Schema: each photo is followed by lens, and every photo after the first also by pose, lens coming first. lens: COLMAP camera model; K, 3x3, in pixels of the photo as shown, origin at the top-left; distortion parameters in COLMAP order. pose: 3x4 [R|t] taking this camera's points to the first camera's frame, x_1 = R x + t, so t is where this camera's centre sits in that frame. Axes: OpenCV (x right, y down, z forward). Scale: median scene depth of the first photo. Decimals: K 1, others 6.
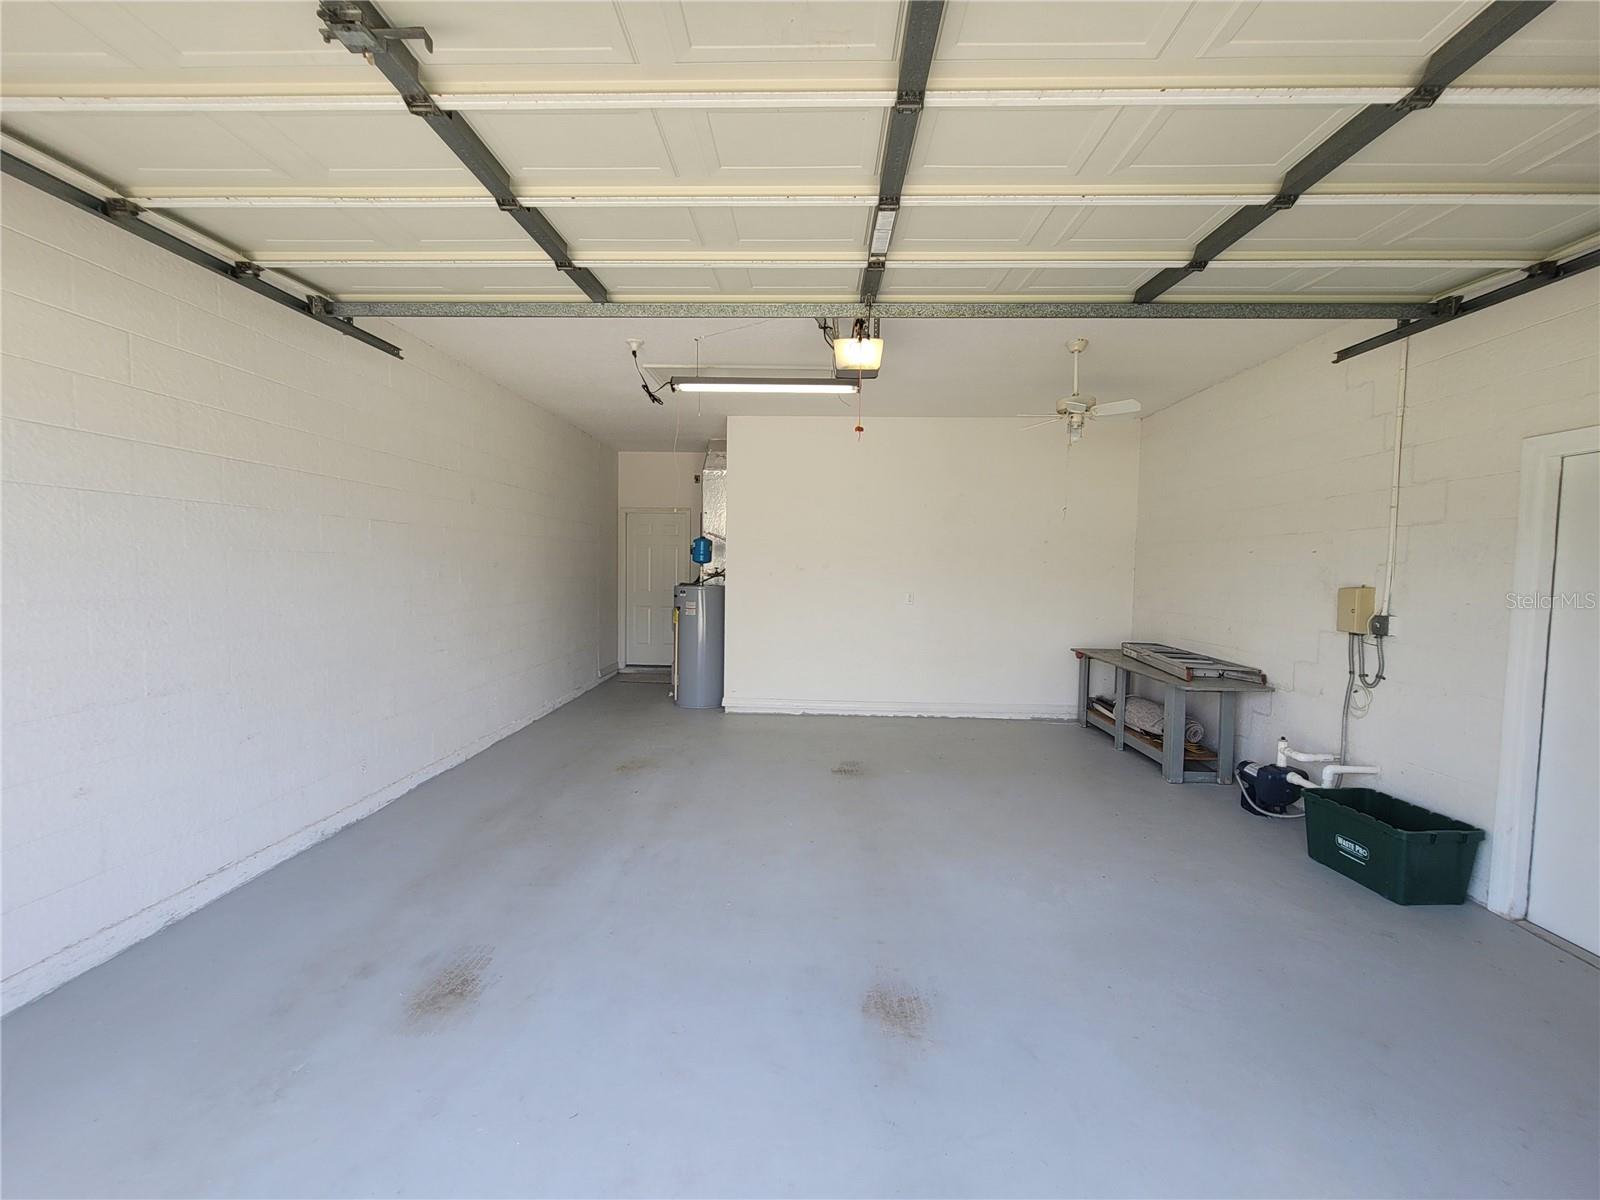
lens RADIAL K [[696.7, 0, 789.1], [0, 696.7, 602.4], [0, 0, 1]] dist [-0.009419, 0.000850]
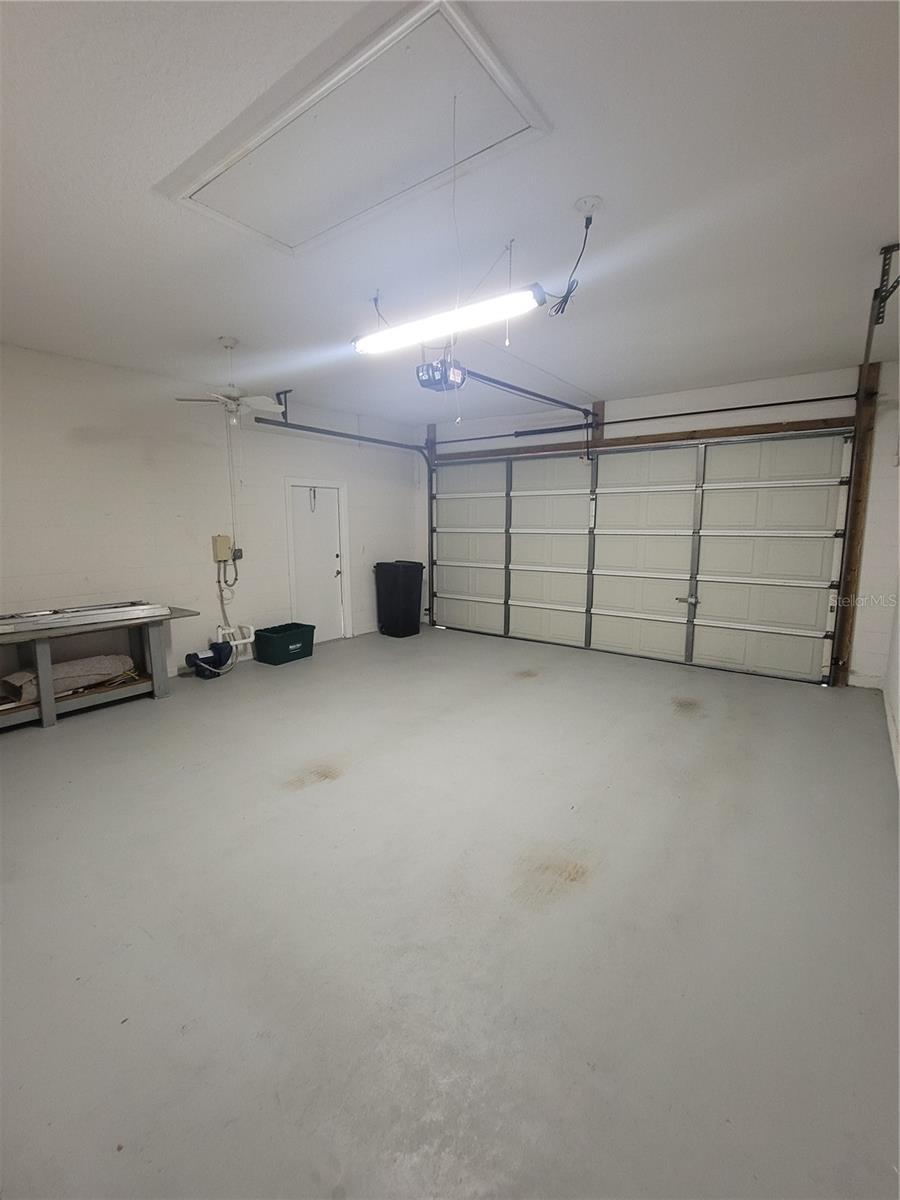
lens RADIAL K [[522.5, 0, 439.0], [0, 522.5, 596.2], [0, 0, 1]] dist [-0.009419, 0.000850]
pose [[-0.813648, -0.096829, 0.573237, -0.498884], [0.018170, 0.981314, 0.191551, -0.123320], [-0.581074, 0.166271, -0.796685, 1.823568]]
